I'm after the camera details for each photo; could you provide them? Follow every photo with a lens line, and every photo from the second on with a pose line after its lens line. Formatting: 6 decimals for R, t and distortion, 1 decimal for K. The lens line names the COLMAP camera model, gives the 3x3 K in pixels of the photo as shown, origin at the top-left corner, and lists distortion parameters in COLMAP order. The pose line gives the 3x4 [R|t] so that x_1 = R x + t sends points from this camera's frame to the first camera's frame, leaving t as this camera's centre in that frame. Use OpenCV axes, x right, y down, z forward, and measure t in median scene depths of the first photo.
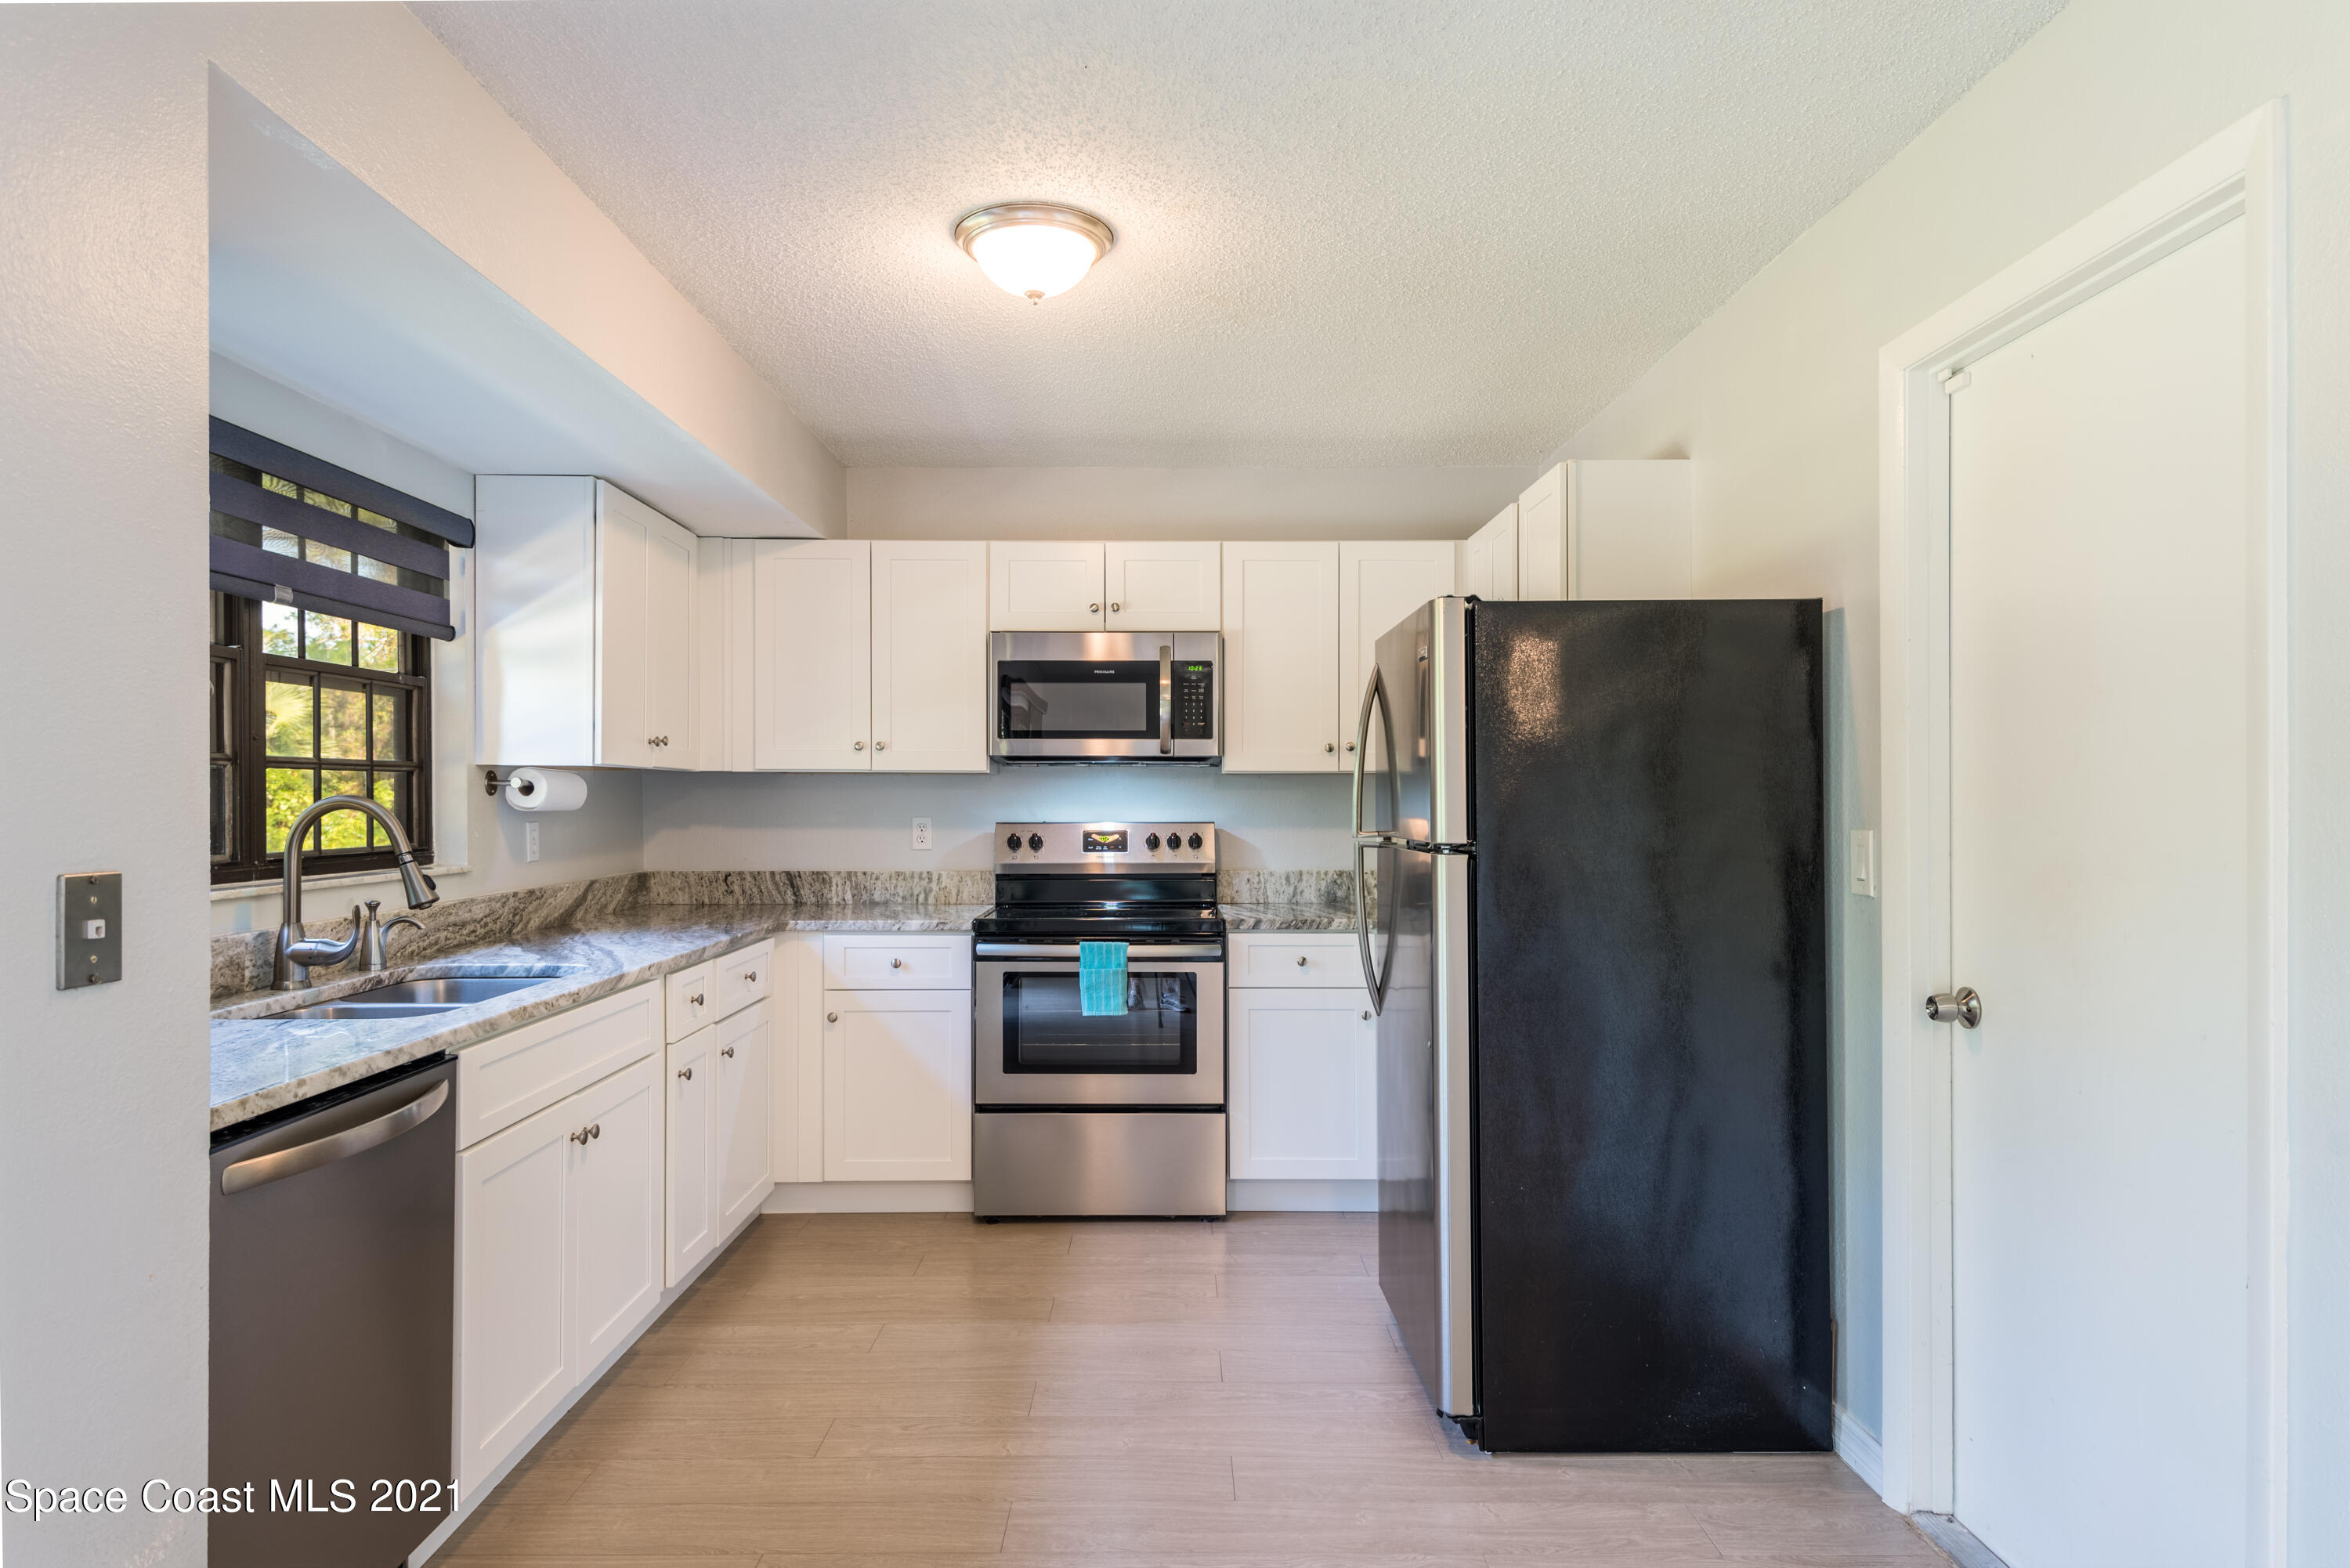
lens RADIAL K [[1381.4, 0, 1177.1], [0, 1381.4, 768.4], [0, 0, 1]] dist [0.030565, -0.026758]
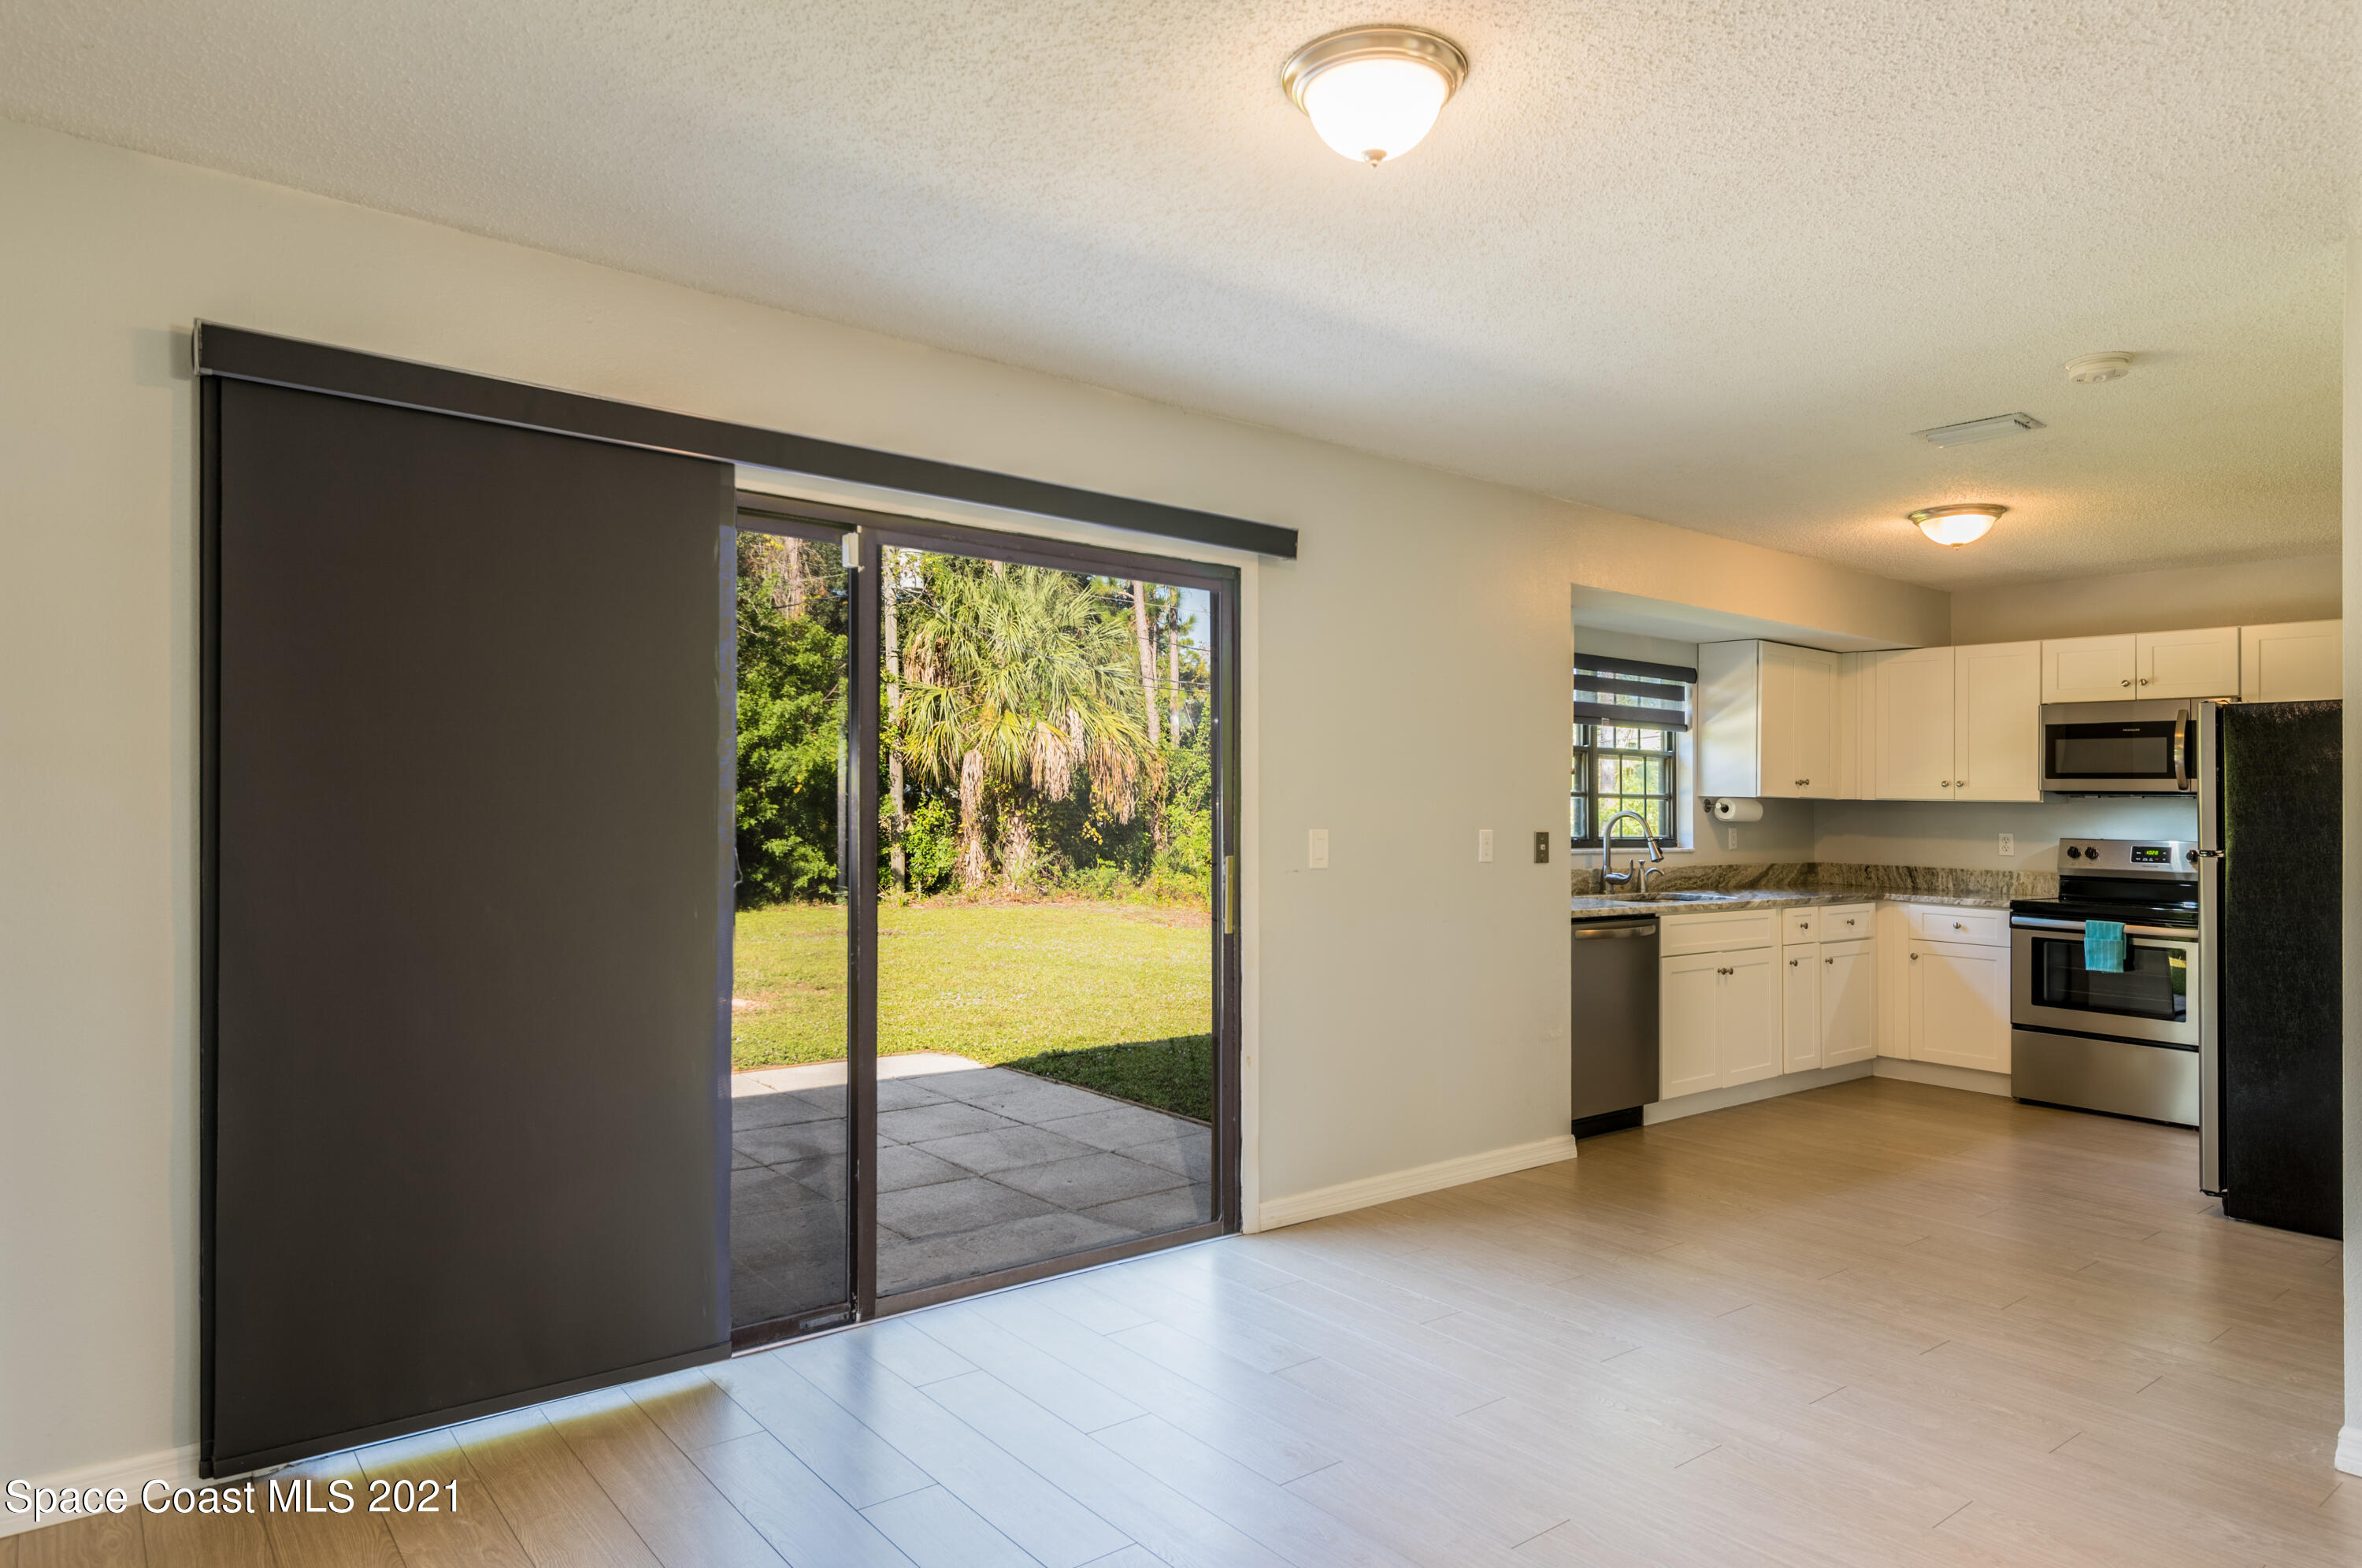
lens RADIAL K [[1388.5, 0, 1183.1], [0, 1388.5, 768.3], [0, 0, 1]] dist [0.030565, -0.026758]
pose [[0.623224, -0.008302, -0.781999, 0.488976], [-0.002046, 0.999923, -0.012246, -0.013947], [0.782041, 0.009232, 0.623159, -0.660640]]
